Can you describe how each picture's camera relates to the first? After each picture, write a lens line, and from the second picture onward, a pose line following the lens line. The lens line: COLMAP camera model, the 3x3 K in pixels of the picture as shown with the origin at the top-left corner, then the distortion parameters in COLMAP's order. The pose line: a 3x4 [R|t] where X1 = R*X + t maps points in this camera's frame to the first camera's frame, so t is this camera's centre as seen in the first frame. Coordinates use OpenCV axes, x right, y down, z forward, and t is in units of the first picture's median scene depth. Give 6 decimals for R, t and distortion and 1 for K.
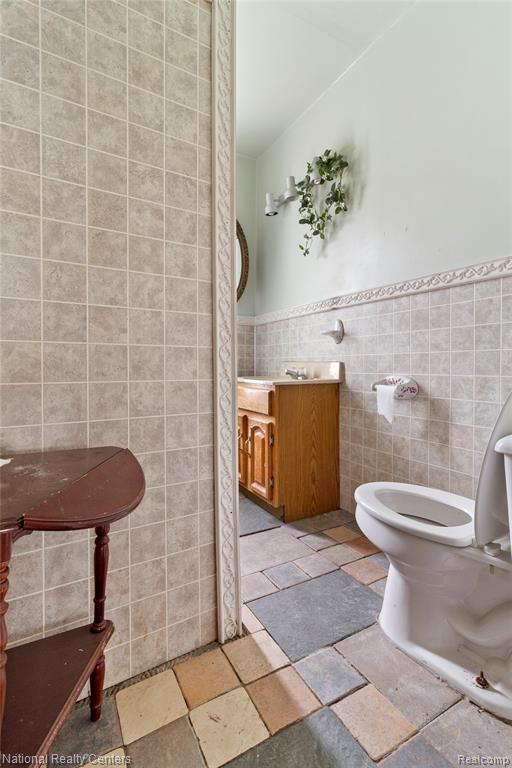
lens RADIAL K [[353.2, 0, 259.3], [0, 353.2, 380.5], [0, 0, 1]] dist [0.015098, 0.000337]
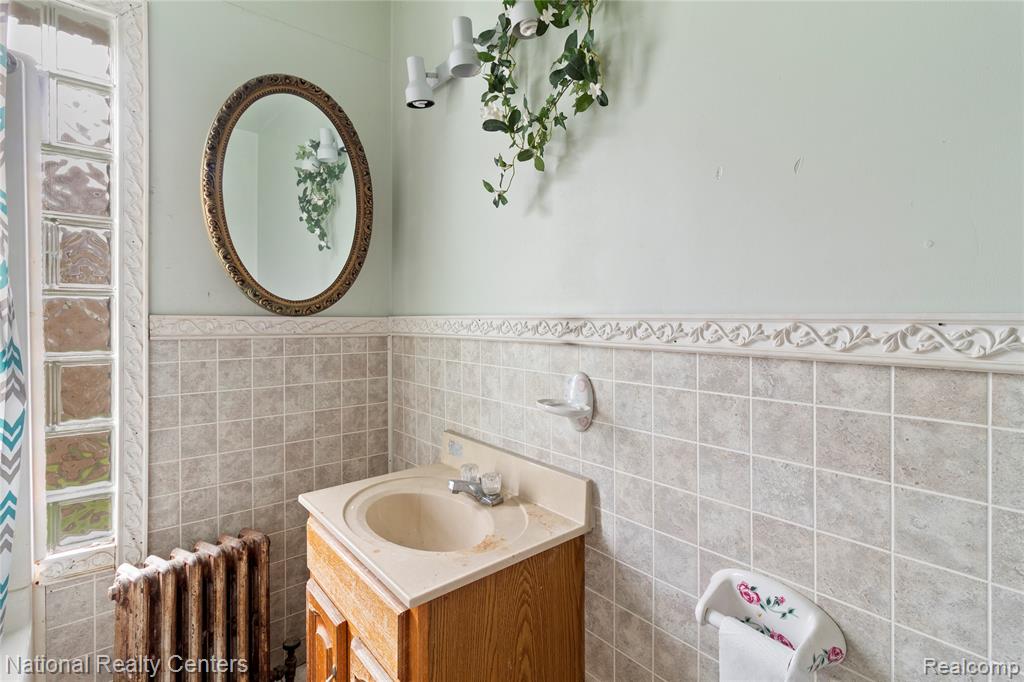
lens RADIAL K [[470.9, 0, 508.1], [0, 470.9, 336.1], [0, 0, 1]] dist [0.015098, 0.000337]
pose [[0.984001, -0.001439, 0.178157, 0.045061], [0.003172, 0.999950, -0.009443, -0.207190], [-0.178134, 0.009857, 0.983957, 0.479366]]
